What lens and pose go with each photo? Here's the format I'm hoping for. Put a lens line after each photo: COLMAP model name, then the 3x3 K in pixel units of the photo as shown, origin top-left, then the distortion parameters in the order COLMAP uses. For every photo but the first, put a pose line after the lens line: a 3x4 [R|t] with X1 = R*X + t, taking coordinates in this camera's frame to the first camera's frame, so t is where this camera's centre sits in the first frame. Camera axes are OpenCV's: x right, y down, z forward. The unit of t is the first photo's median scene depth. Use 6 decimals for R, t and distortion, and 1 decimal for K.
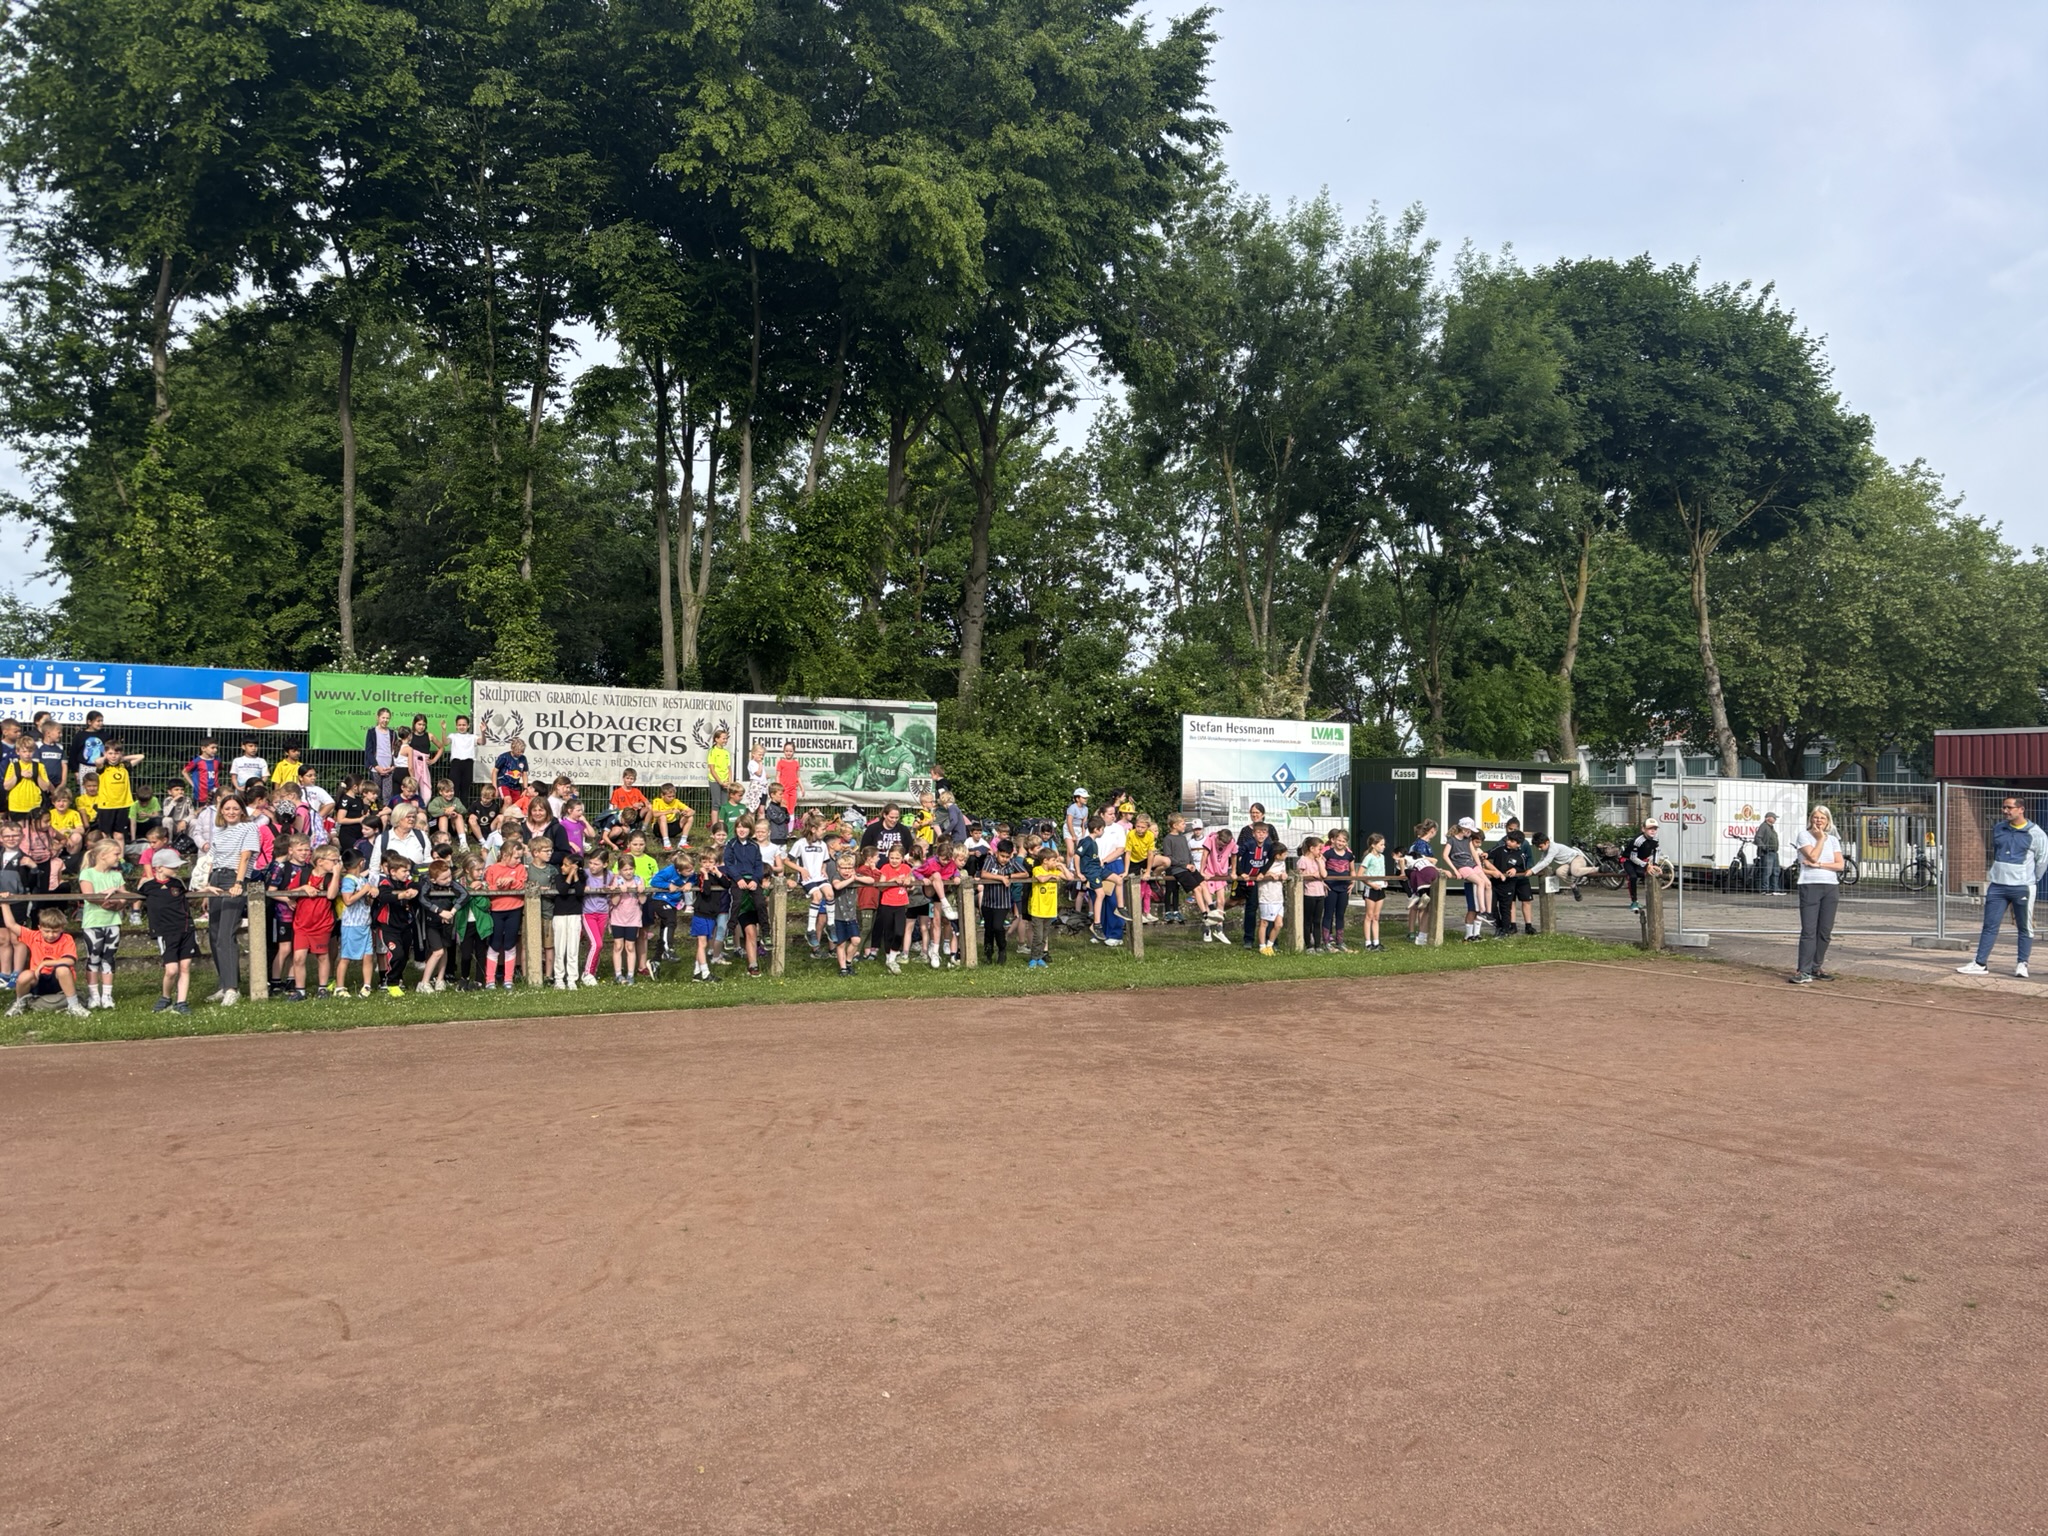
lens RADIAL K [[1551.8, 0, 1031.6], [0, 1551.8, 754.5], [0, 0, 1]] dist [0.055168, -0.064816]
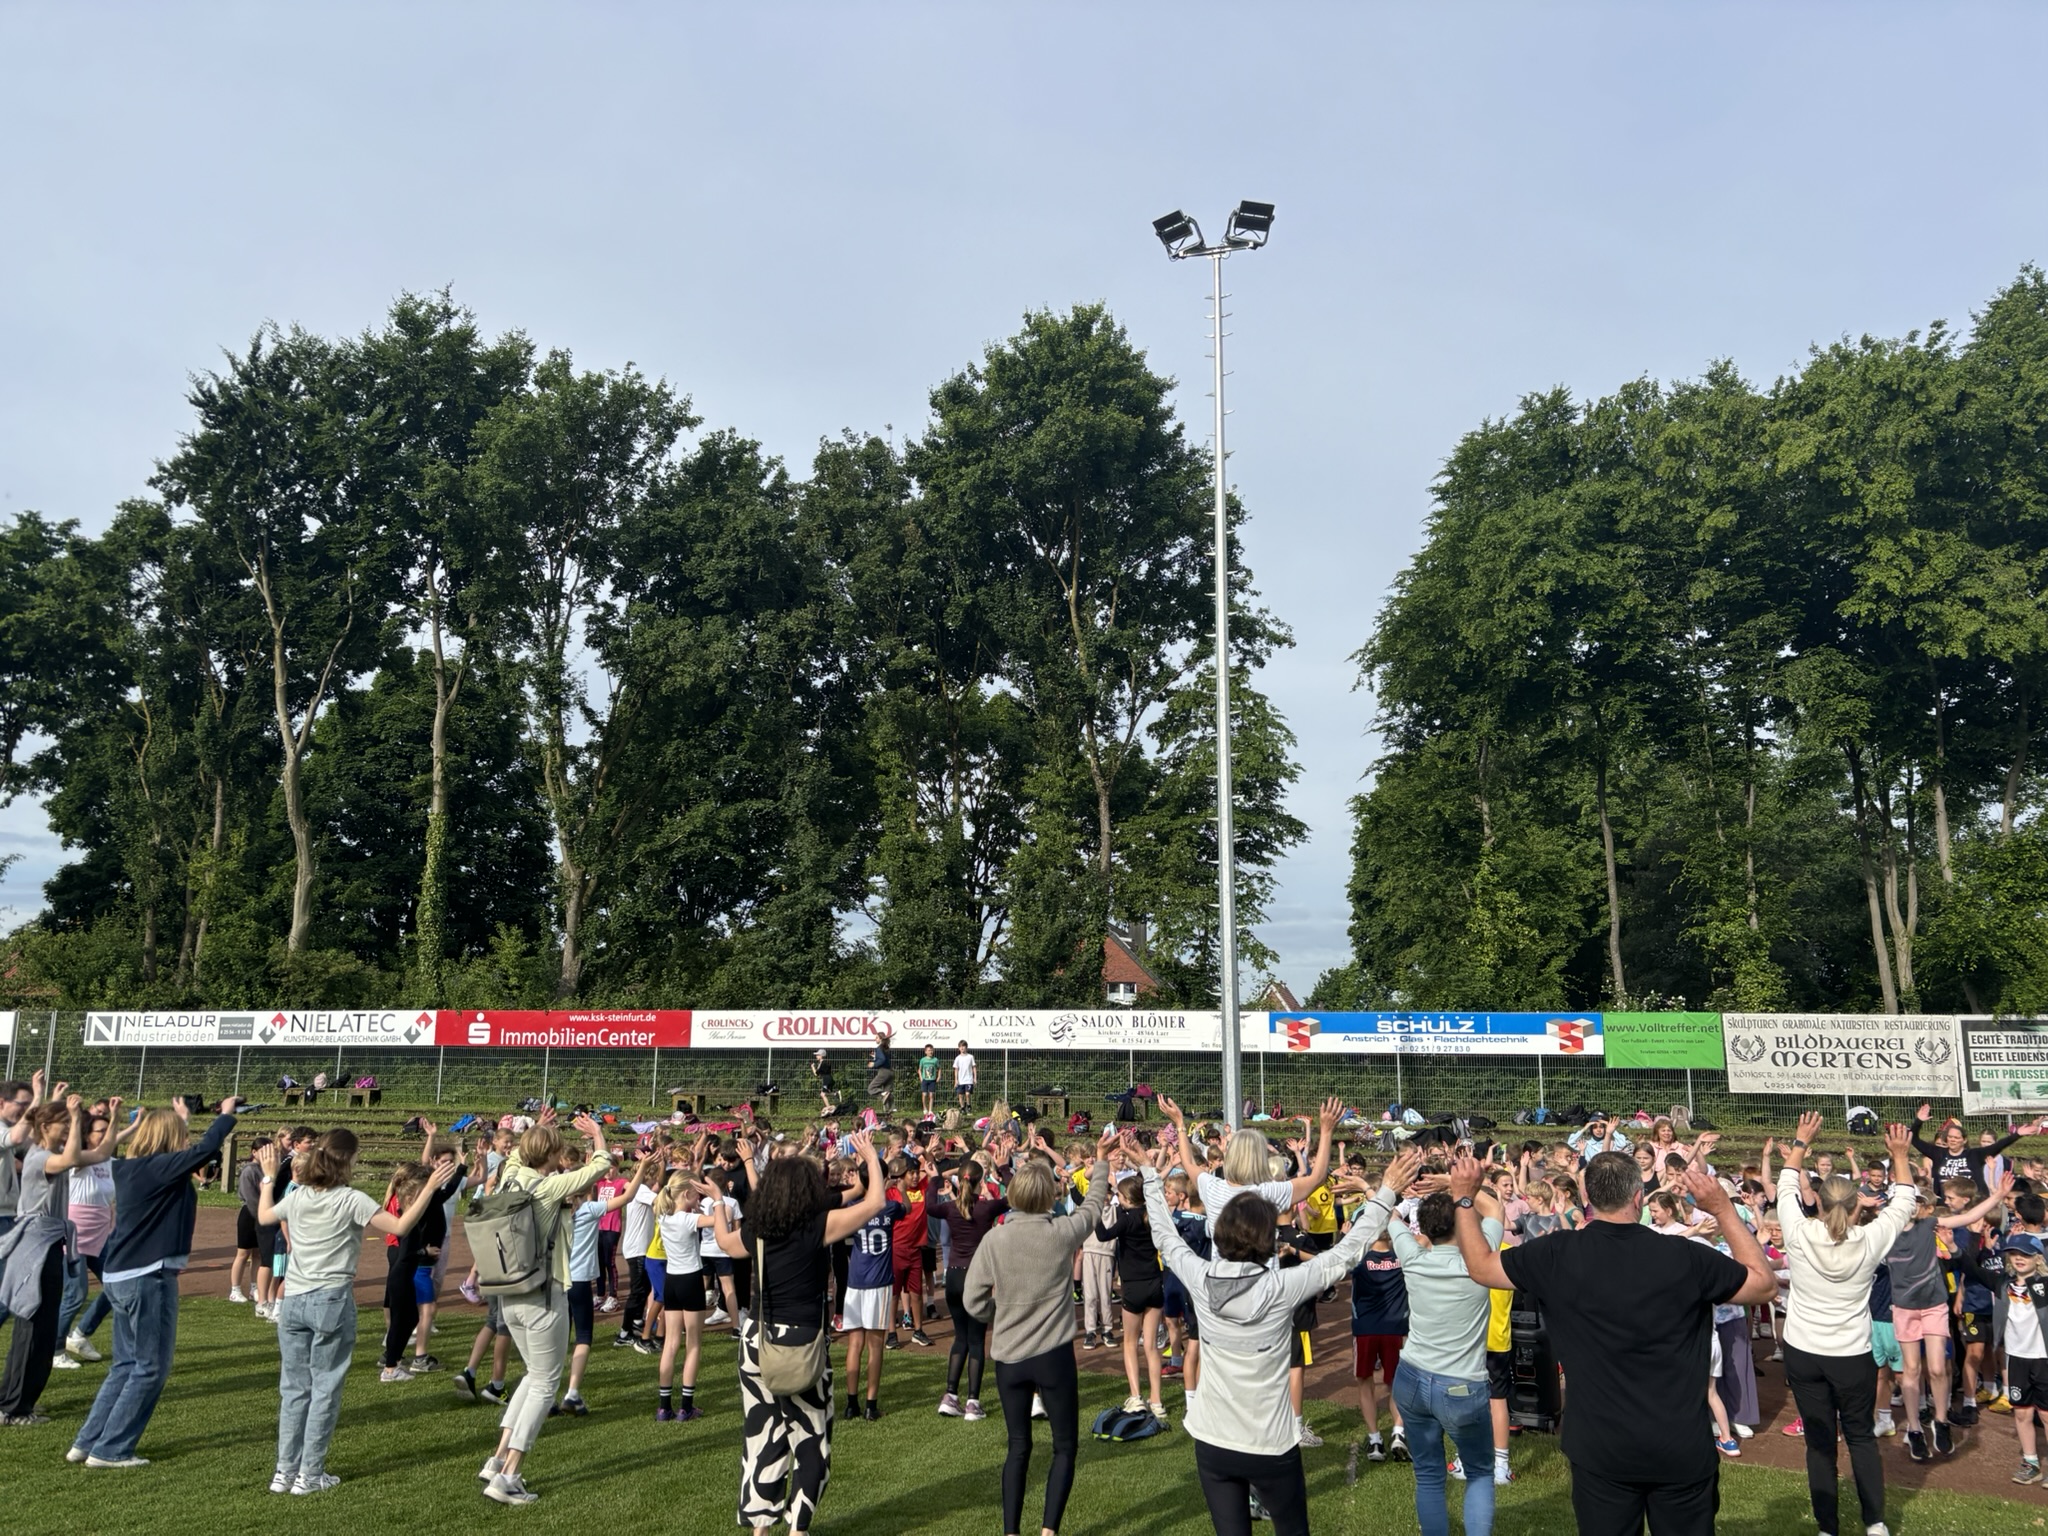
lens RADIAL K [[1551.8, 0, 1009.1], [0, 1551.8, 787.2], [0, 0, 1]] dist [0.055168, -0.064816]
pose [[0.739032, -0.126136, -0.661757, 0.092080], [0.019546, 0.985916, -0.166095, -0.026891], [0.673387, 0.109815, 0.731089, -0.375765]]
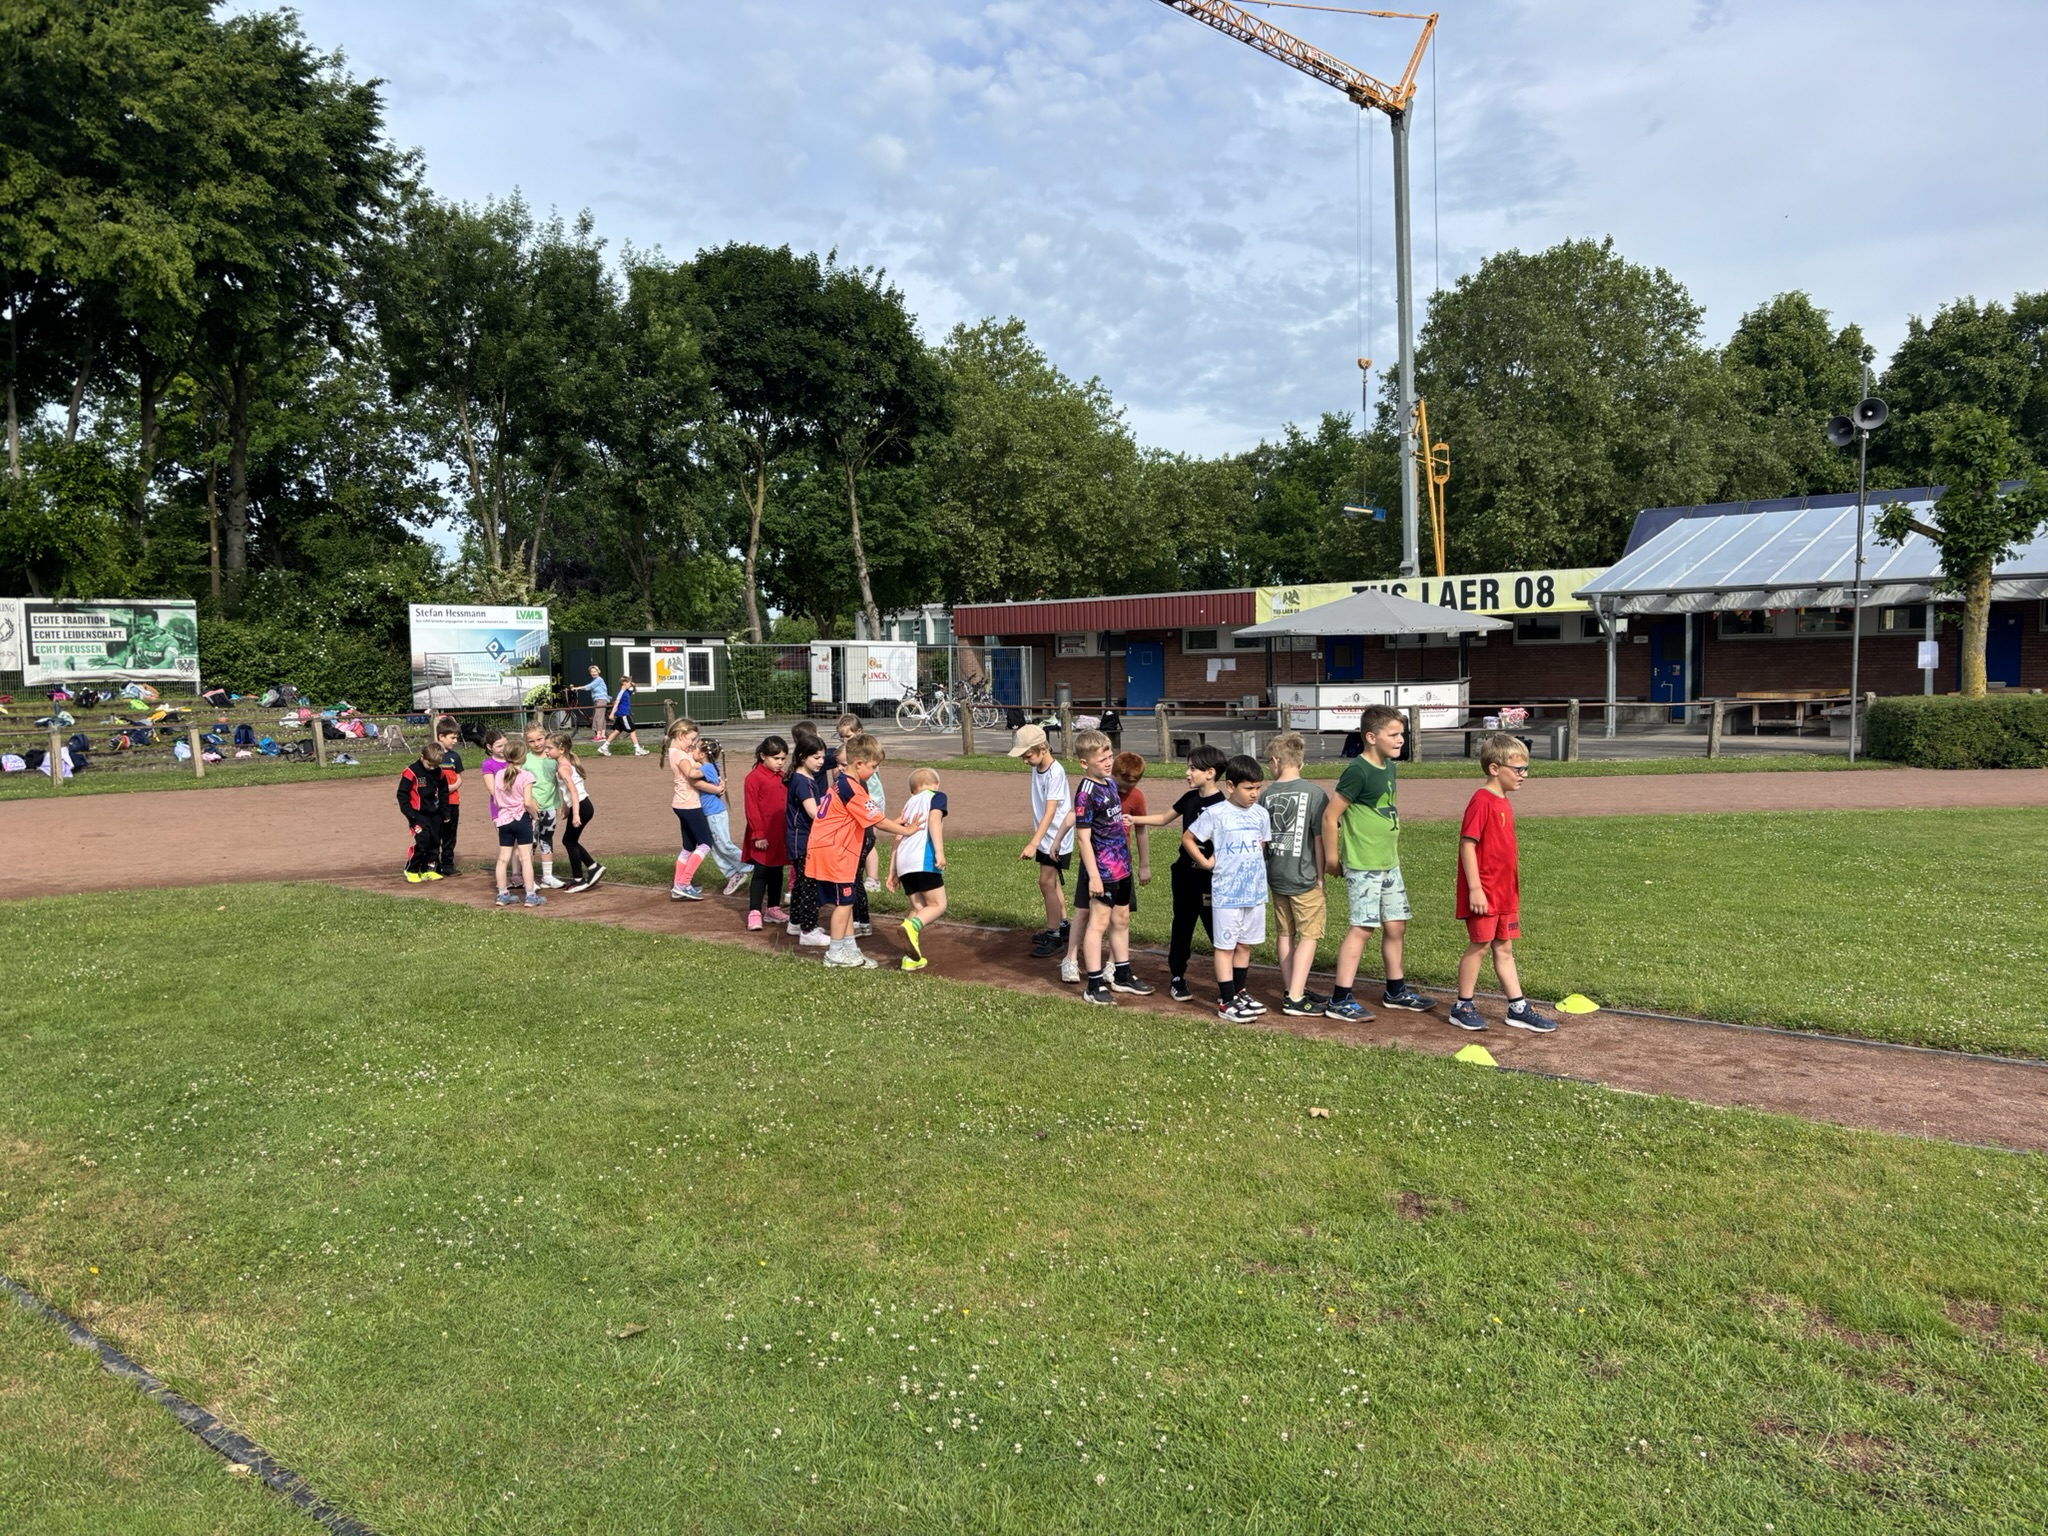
lens RADIAL K [[1551.8, 0, 1013.3], [0, 1551.8, 772.2], [0, 0, 1]] dist [0.055168, -0.064816]
pose [[0.932718, -0.058928, 0.355760, 0.121251], [0.022992, 0.994268, 0.104412, -0.012999], [-0.359873, -0.089207, 0.928727, -0.583609]]
